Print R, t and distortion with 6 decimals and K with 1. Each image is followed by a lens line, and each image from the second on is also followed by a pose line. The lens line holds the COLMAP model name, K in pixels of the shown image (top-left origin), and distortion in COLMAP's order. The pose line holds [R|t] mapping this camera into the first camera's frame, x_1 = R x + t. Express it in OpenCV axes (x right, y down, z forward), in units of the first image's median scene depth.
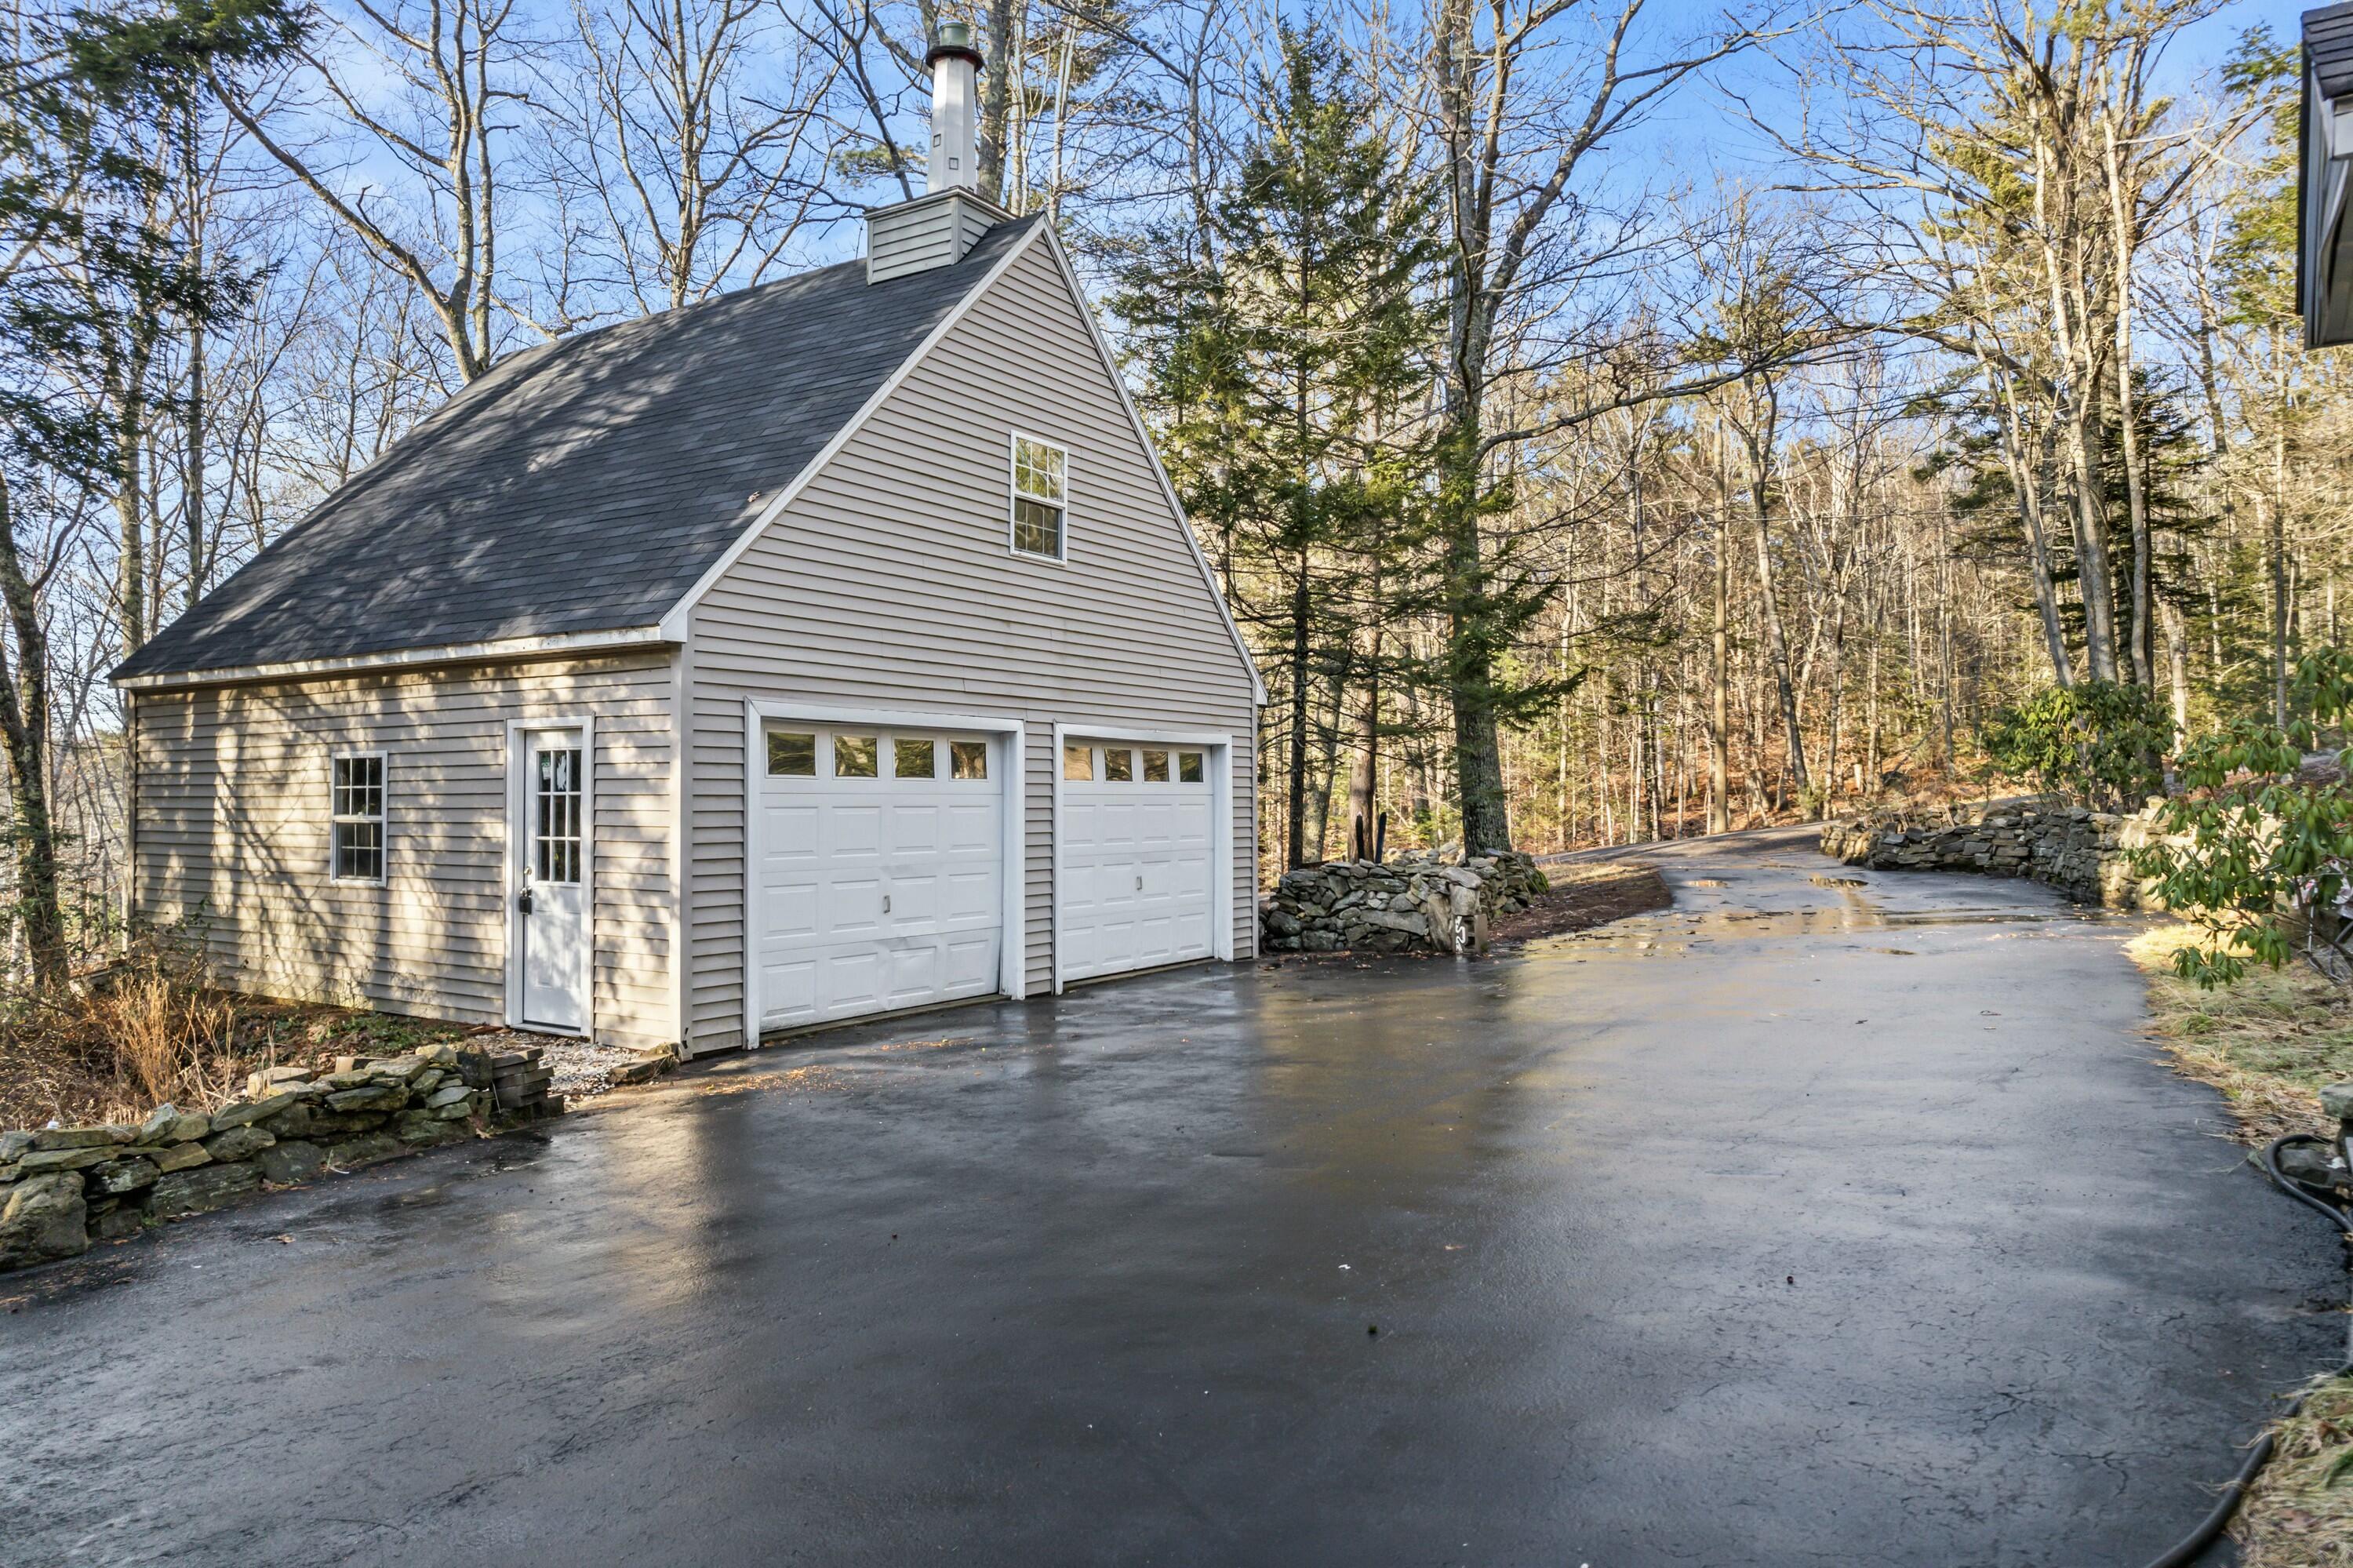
lens RADIAL K [[1496.5, 0, 1173.8], [0, 1496.5, 777.7], [0, 0, 1]] dist [0.000905, 0.001167]
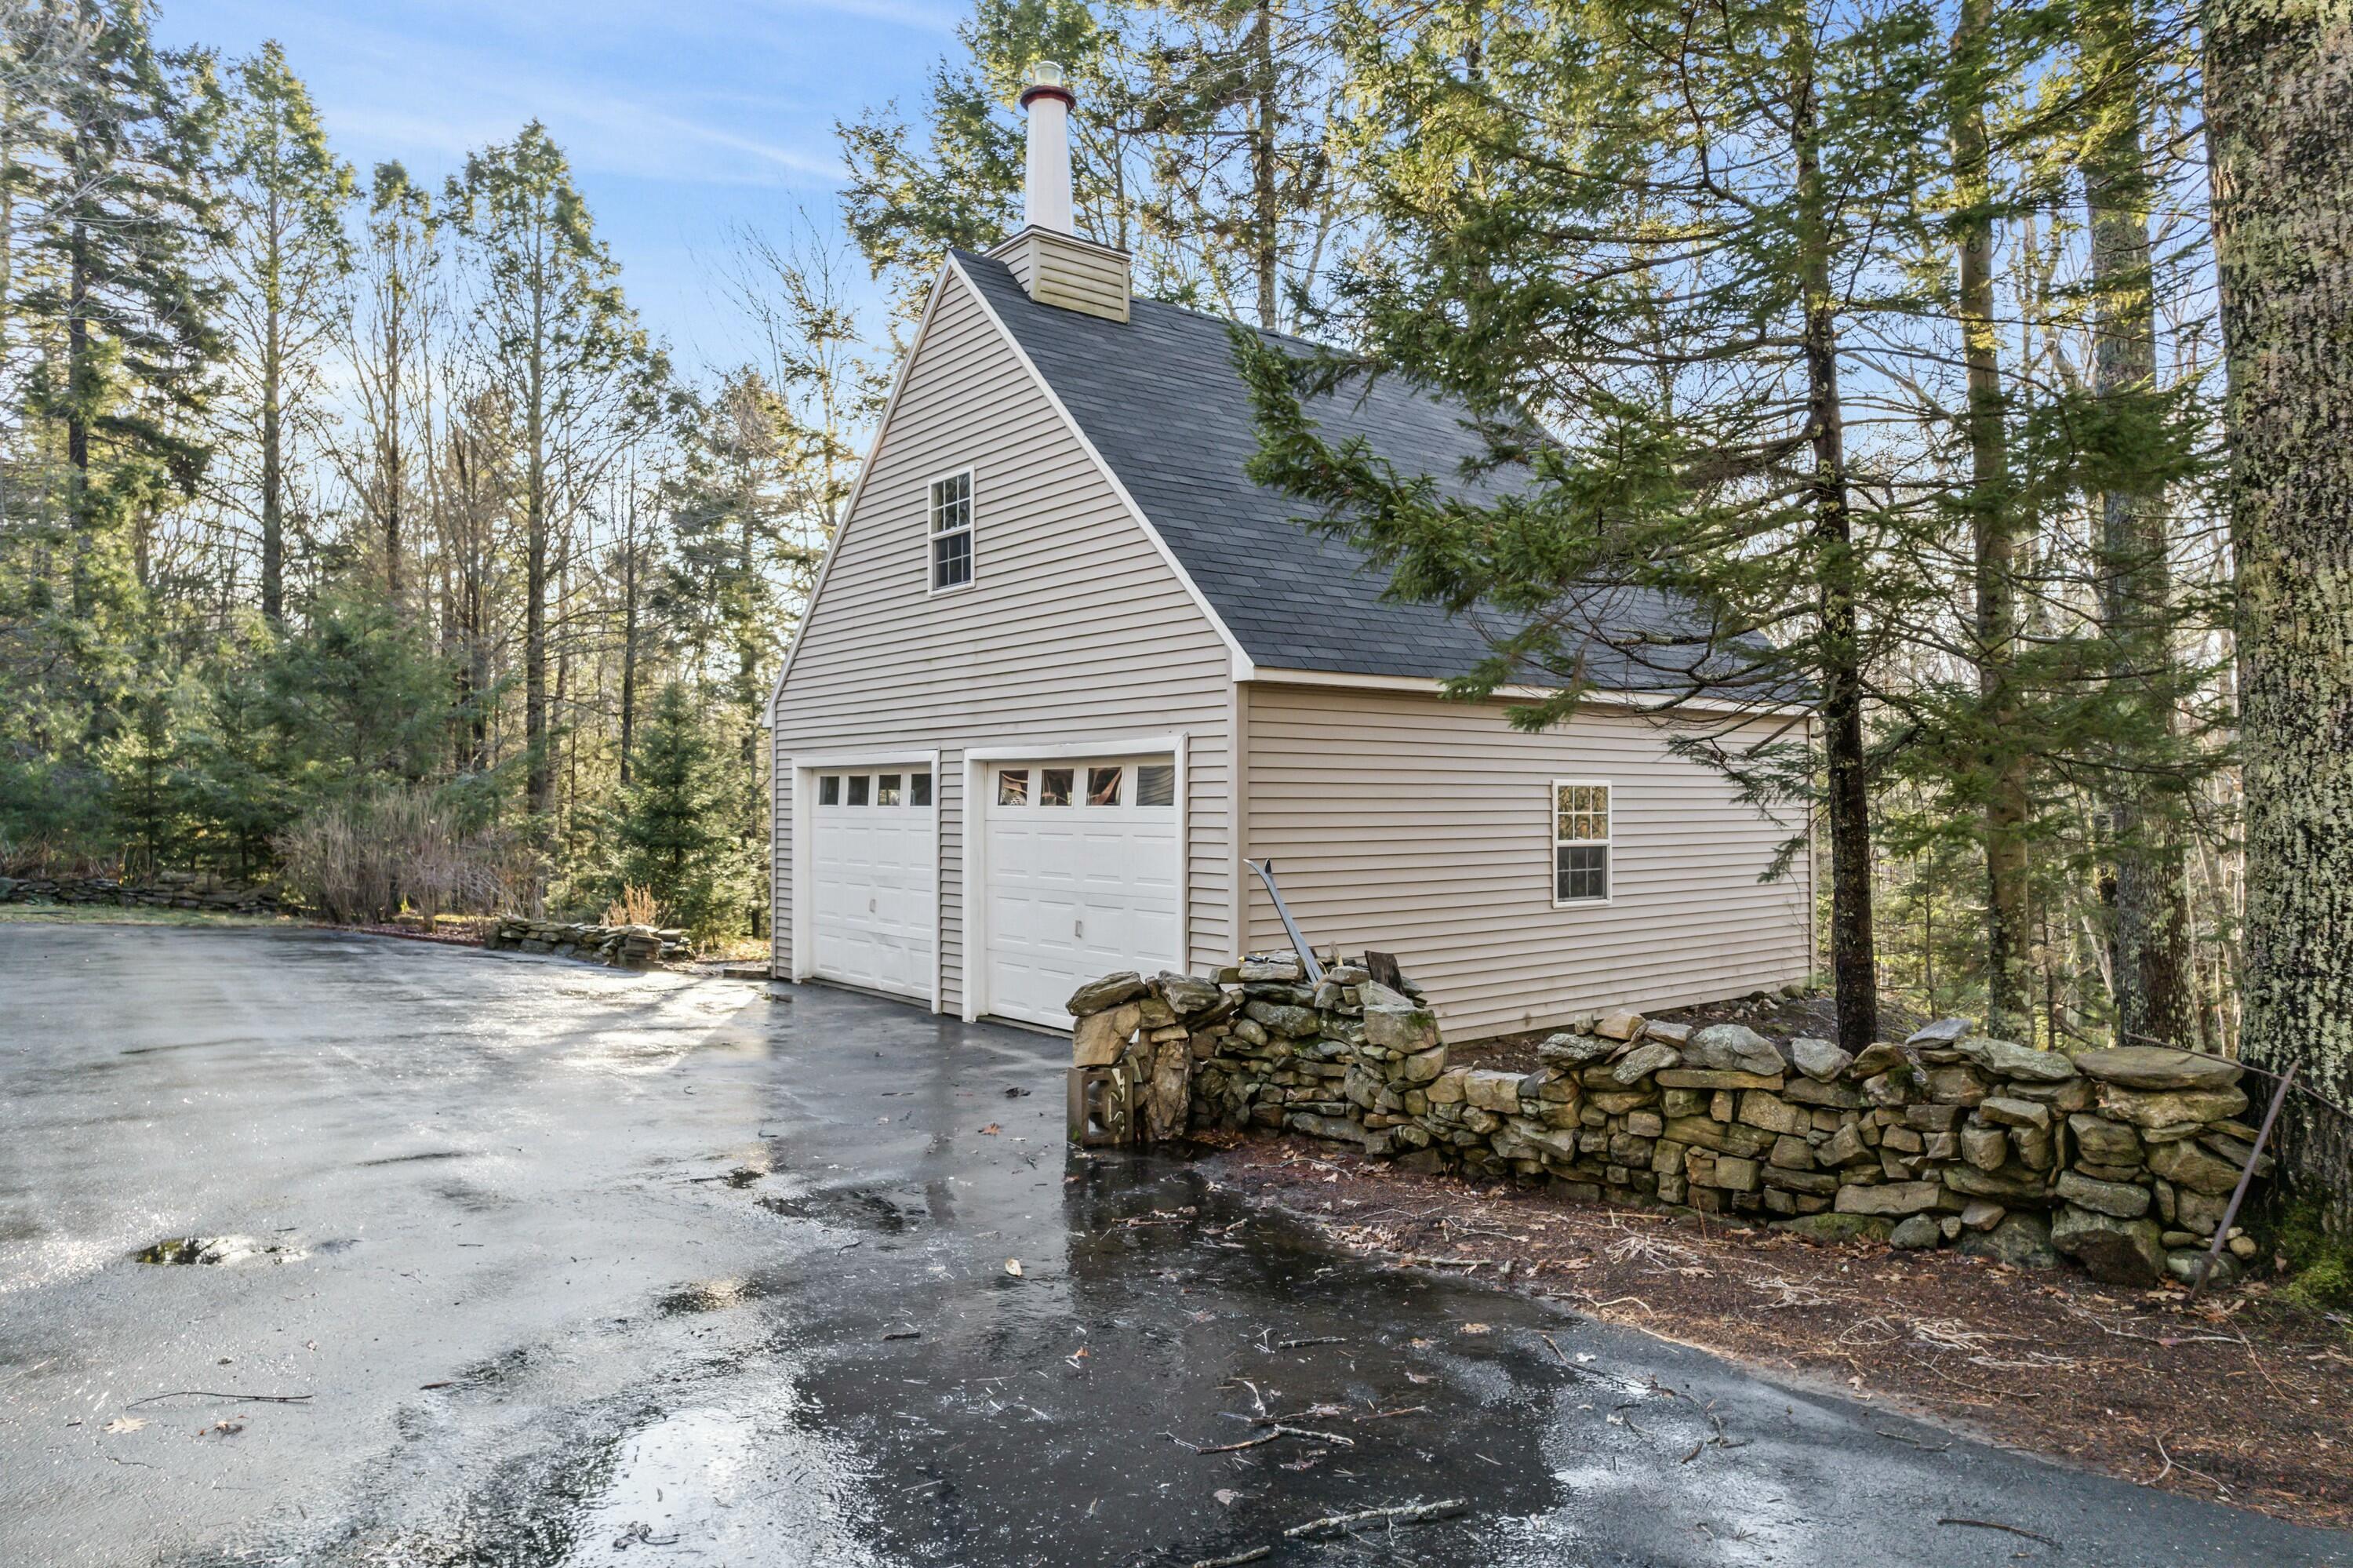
lens RADIAL K [[1496.5, 0, 1173.0], [0, 1496.5, 805.0], [0, 0, 1]] dist [0.000905, 0.001167]
pose [[-0.319264, -0.021819, -0.947414, 0.818705], [-0.007134, 0.999762, -0.020621, 0.020773], [0.947639, 0.000175, -0.319344, 1.448072]]
